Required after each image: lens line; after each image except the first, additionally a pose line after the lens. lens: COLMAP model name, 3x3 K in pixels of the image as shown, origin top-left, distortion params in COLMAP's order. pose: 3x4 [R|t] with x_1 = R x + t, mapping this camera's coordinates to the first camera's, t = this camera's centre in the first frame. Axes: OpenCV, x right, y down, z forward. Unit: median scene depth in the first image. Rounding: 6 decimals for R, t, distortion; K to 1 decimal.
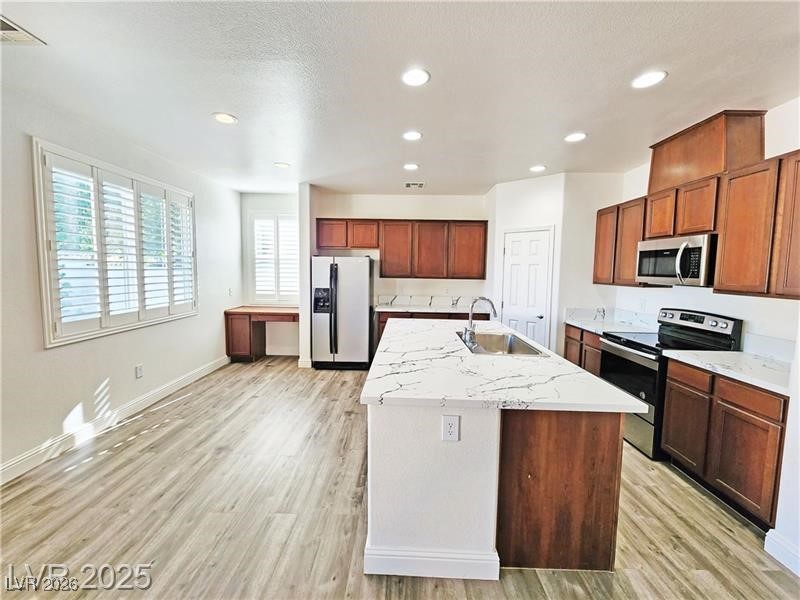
lens RADIAL K [[328.4, 0, 400.8], [0, 328.4, 299.1], [0, 0, 1]] dist [-0.001671, -0.001720]
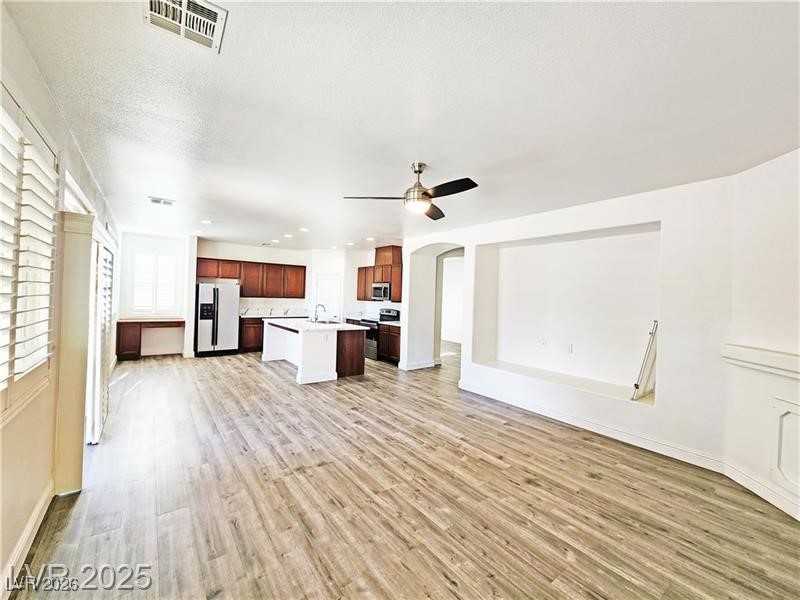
lens RADIAL K [[328.4, 0, 402.3], [0, 328.4, 295.2], [0, 0, 1]] dist [-0.001671, -0.001720]
pose [[0.787290, 0.008932, 0.616518, -0.553598], [0.038352, 0.997250, -0.063423, 0.072691], [-0.615389, 0.073577, 0.784782, -0.948590]]
